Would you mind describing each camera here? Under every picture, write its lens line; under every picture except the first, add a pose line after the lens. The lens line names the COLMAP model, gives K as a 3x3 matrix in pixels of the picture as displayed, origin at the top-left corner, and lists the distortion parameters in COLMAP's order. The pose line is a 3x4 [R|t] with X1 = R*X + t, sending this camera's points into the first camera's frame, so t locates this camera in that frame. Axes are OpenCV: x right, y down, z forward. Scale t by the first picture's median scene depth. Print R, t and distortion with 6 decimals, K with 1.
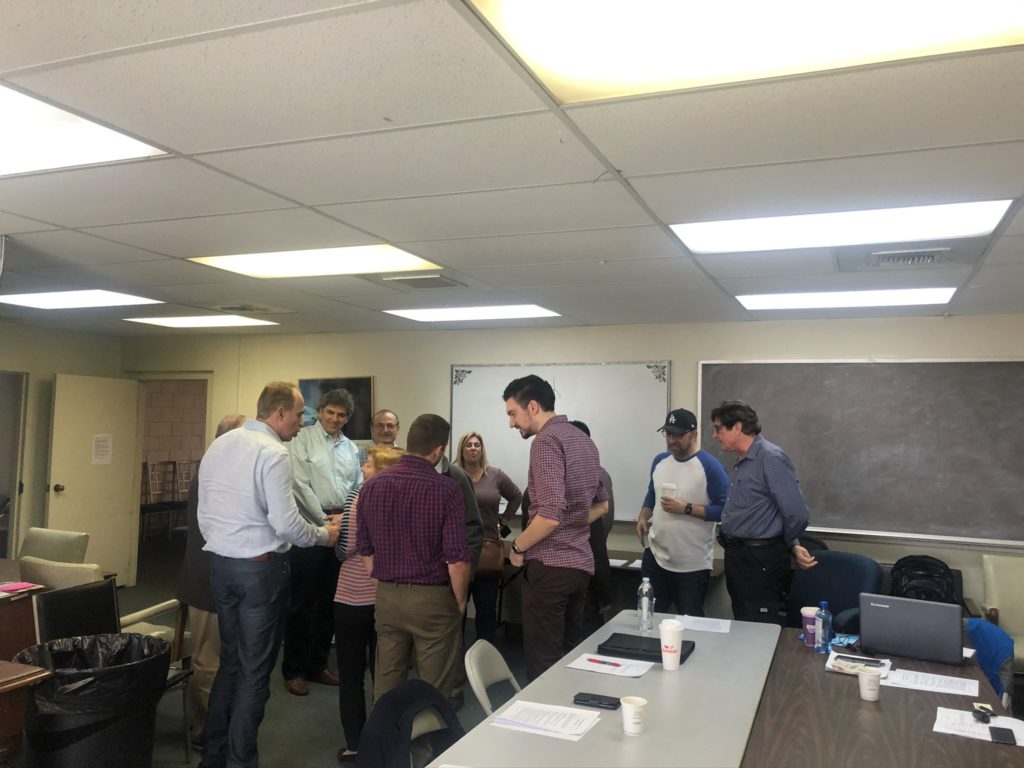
lens RADIAL K [[838.4, 0, 509.8], [0, 838.4, 388.5], [0, 0, 1]] dist [0.044702, -0.055434]
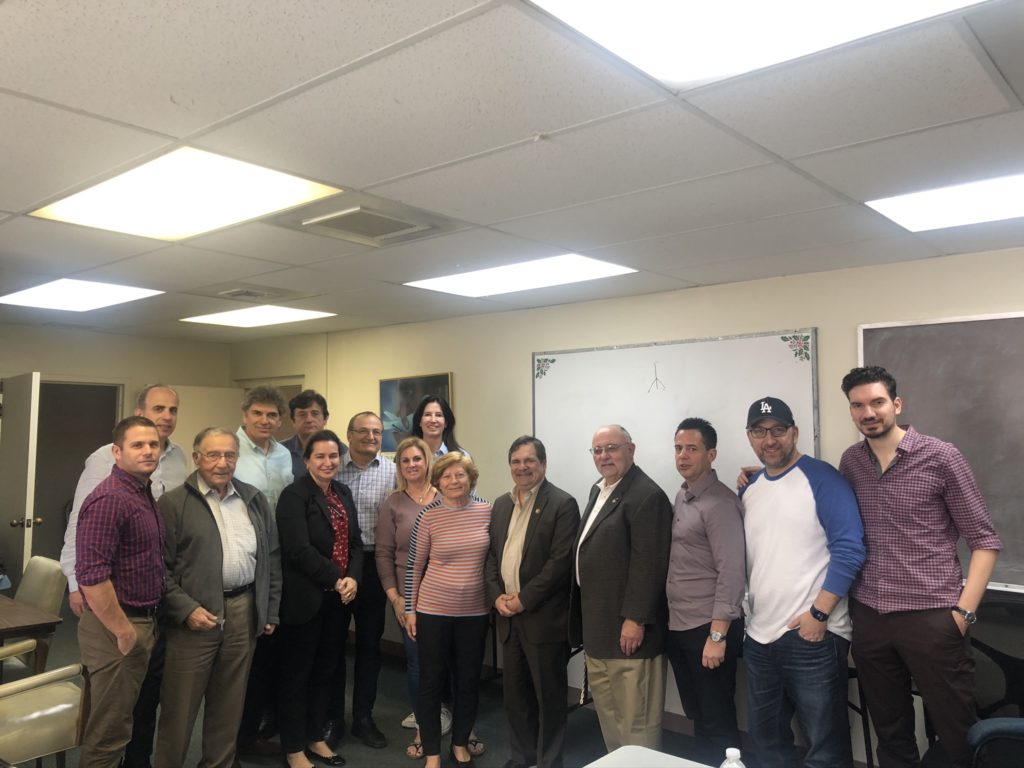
lens RADIAL K [[838.4, 0, 509.6], [0, 838.4, 369.7], [0, 0, 1]] dist [0.044702, -0.055434]
pose [[0.949450, -0.040719, -0.311266, 0.182527], [0.029003, 0.998689, -0.042179, 0.023506], [0.312575, 0.031020, 0.949386, 0.312931]]
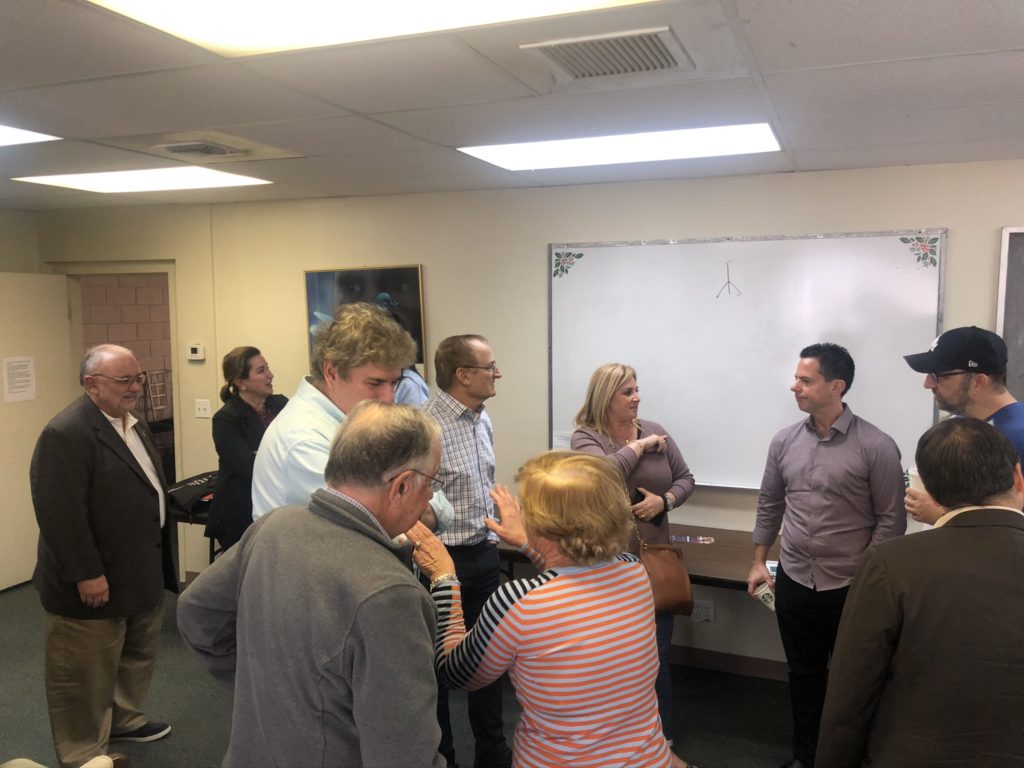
lens RADIAL K [[838.4, 0, 505.7], [0, 838.4, 397.8], [0, 0, 1]] dist [0.044702, -0.055434]
pose [[0.999755, -0.020480, 0.008377, -0.132761], [0.018978, 0.988310, 0.151272, -0.012854], [-0.011377, -0.151076, 0.988457, 0.441921]]
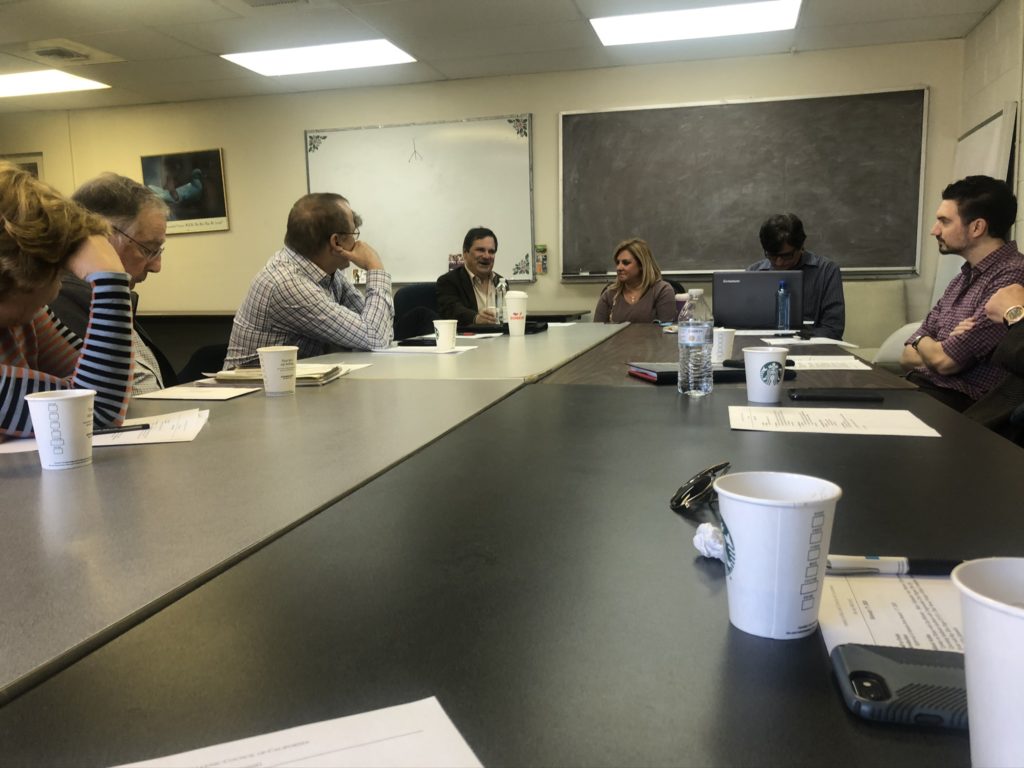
lens RADIAL K [[838.4, 0, 508.2], [0, 838.4, 382.3], [0, 0, 1]] dist [0.044702, -0.055434]
pose [[0.989312, -0.055289, 0.134925, 0.015995], [0.031973, 0.985059, 0.169222, 0.118481], [-0.142265, -0.163100, 0.976299, -0.008982]]
